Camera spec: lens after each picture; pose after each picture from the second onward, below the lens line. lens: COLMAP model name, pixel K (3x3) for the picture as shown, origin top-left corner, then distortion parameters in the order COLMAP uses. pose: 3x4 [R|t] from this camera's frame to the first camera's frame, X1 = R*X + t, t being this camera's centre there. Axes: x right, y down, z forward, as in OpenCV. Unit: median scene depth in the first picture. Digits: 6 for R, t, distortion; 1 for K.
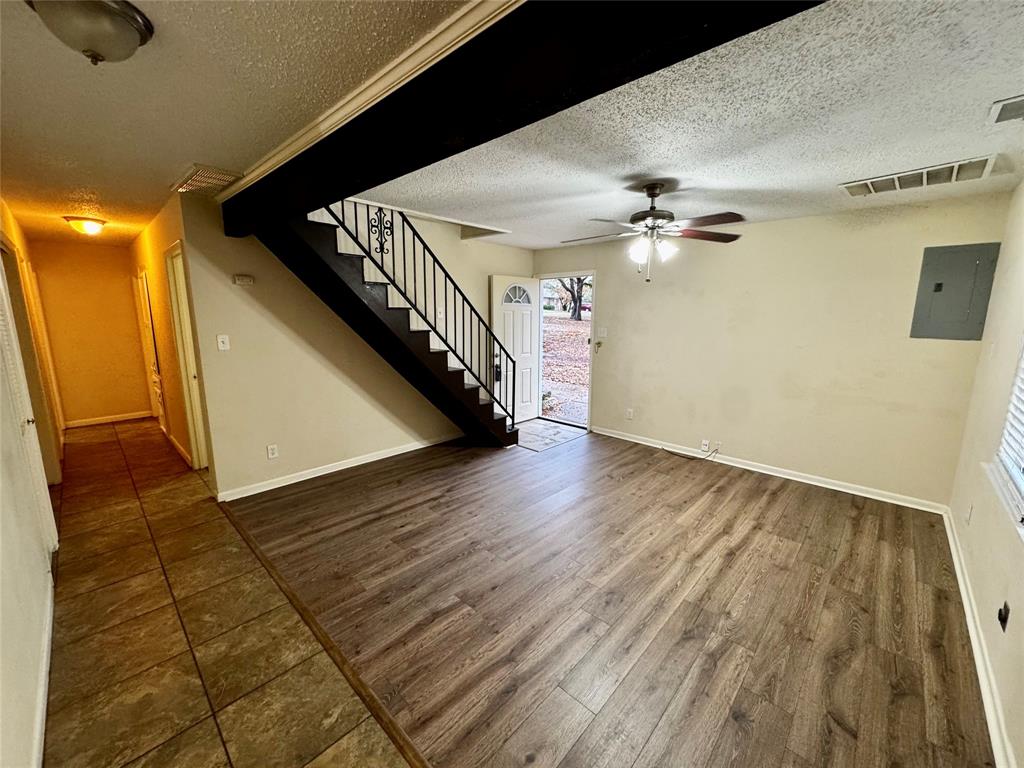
lens RADIAL K [[408.2, 0, 514.3], [0, 408.2, 381.0], [0, 0, 1]] dist [-0.001824, -0.000255]
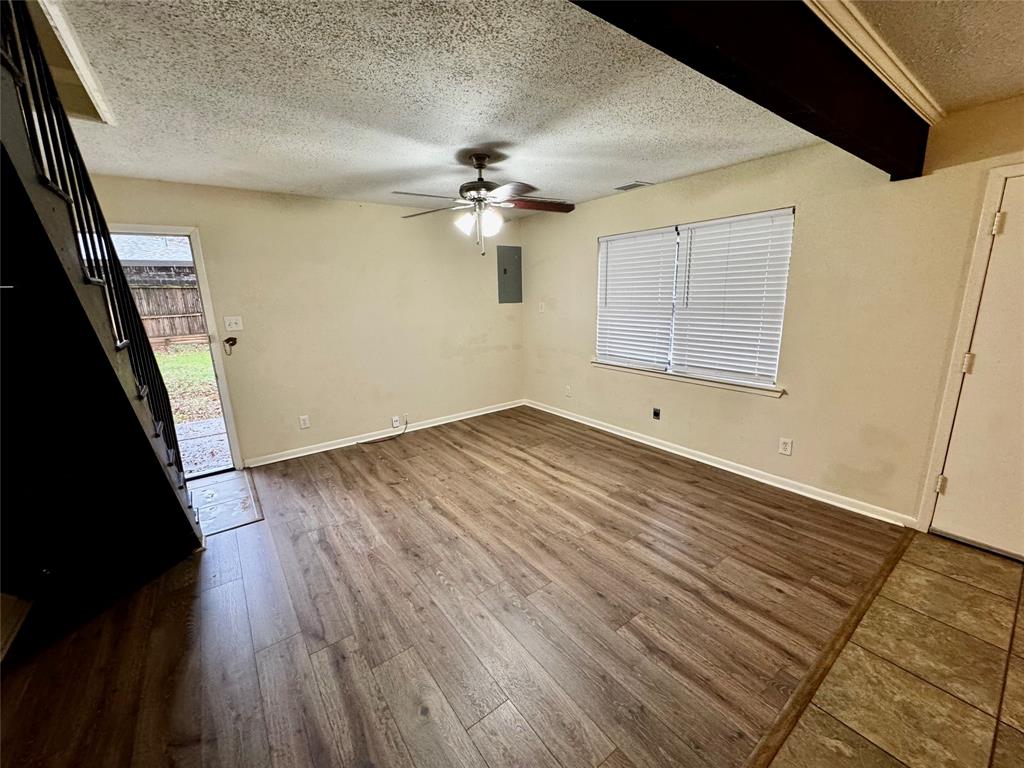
lens RADIAL K [[408.2, 0, 509.9], [0, 408.2, 381.6], [0, 0, 1]] dist [-0.001824, -0.000255]
pose [[0.179338, -0.224507, 0.957828, -0.654497], [0.190680, 0.963082, 0.190036, -0.116667], [-0.965132, 0.148558, 0.215527, 0.730920]]
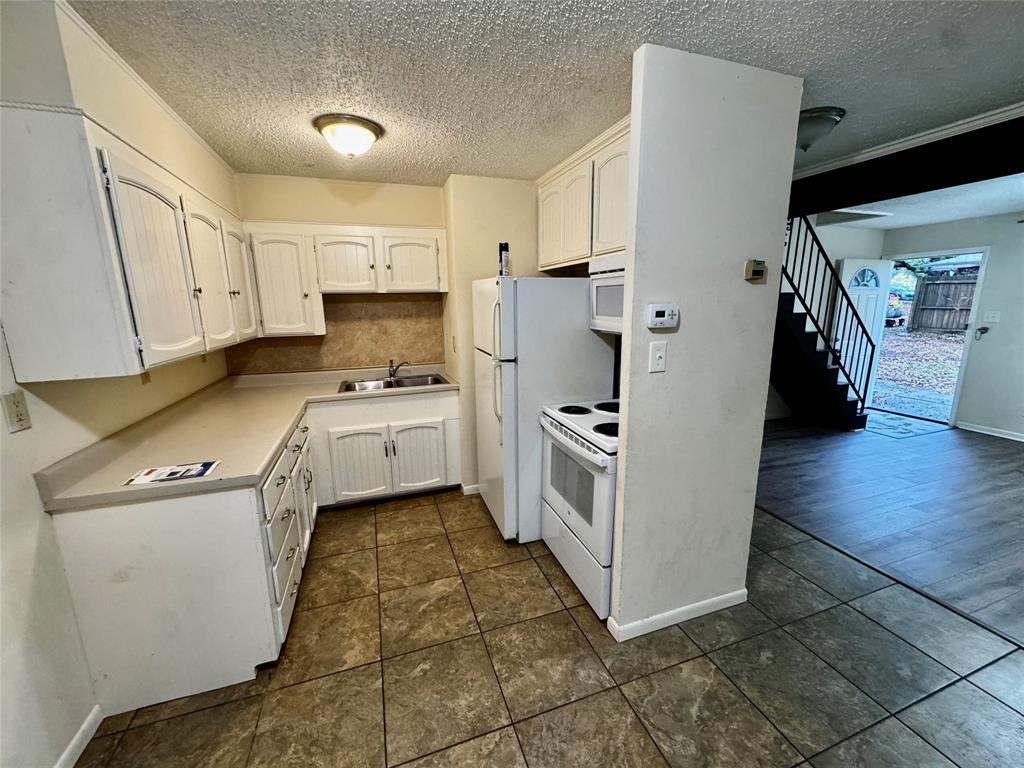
lens RADIAL K [[408.2, 0, 511.3], [0, 408.2, 384.1], [0, 0, 1]] dist [-0.001824, -0.000255]
pose [[0.885957, 0.076252, -0.457455, -0.505695], [-0.061138, 0.996985, 0.047778, 0.082779], [0.459719, -0.014361, 0.887948, -0.454046]]
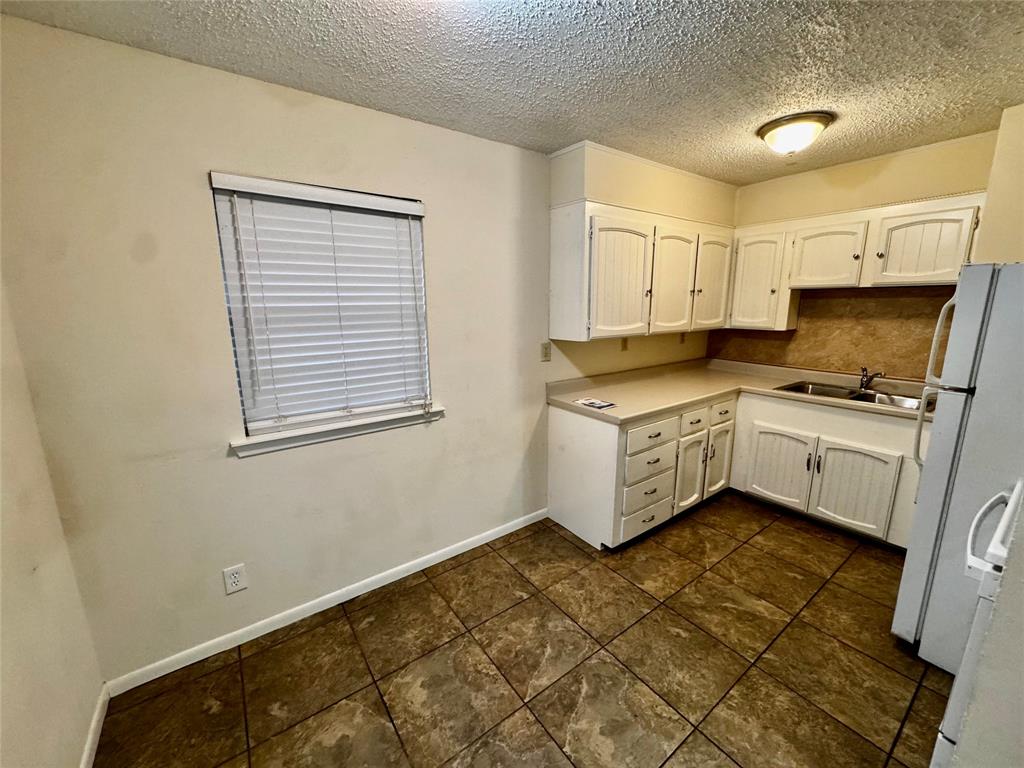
lens RADIAL K [[408.2, 0, 511.9], [0, 408.2, 383.6], [0, 0, 1]] dist [-0.001824, -0.000255]
pose [[-0.187390, 0.196267, -0.962478, -0.255238], [-0.154826, 0.961686, 0.226249, 0.037455], [0.970007, 0.191413, -0.149823, -0.234674]]
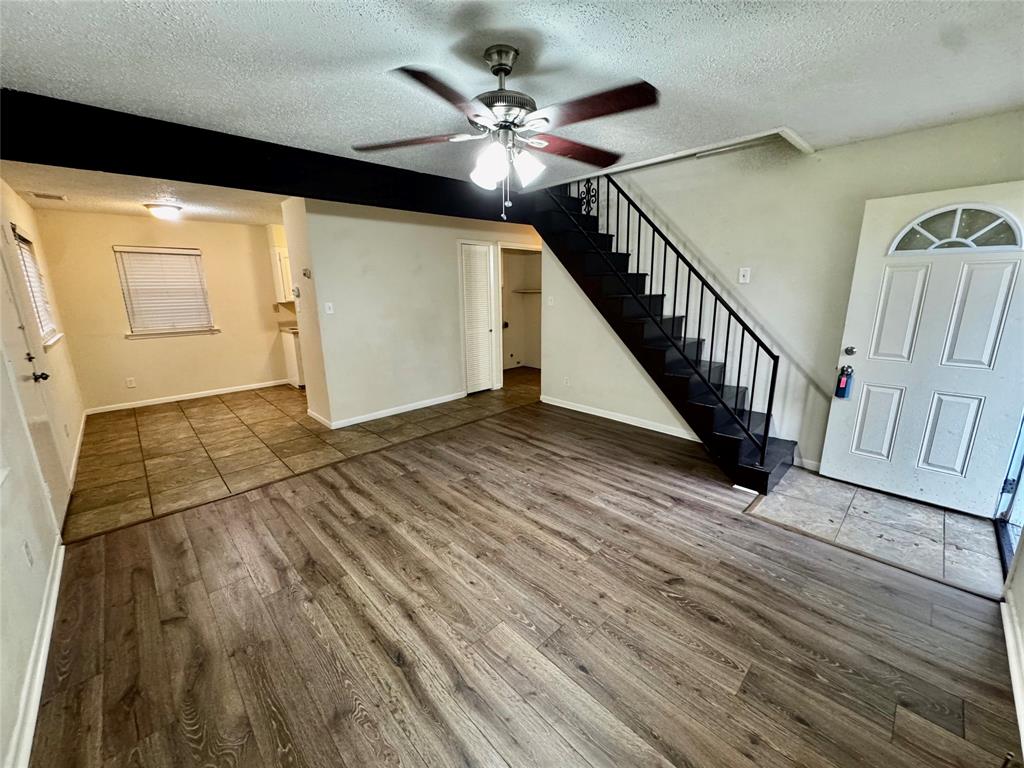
lens RADIAL K [[408.2, 0, 510.3], [0, 408.2, 382.9], [0, 0, 1]] dist [-0.001824, -0.000255]
pose [[-0.055136, 0.225970, -0.972573, 0.940651], [-0.151713, 0.960849, 0.231847, -0.141362], [0.986886, 0.160335, -0.018694, 1.008422]]
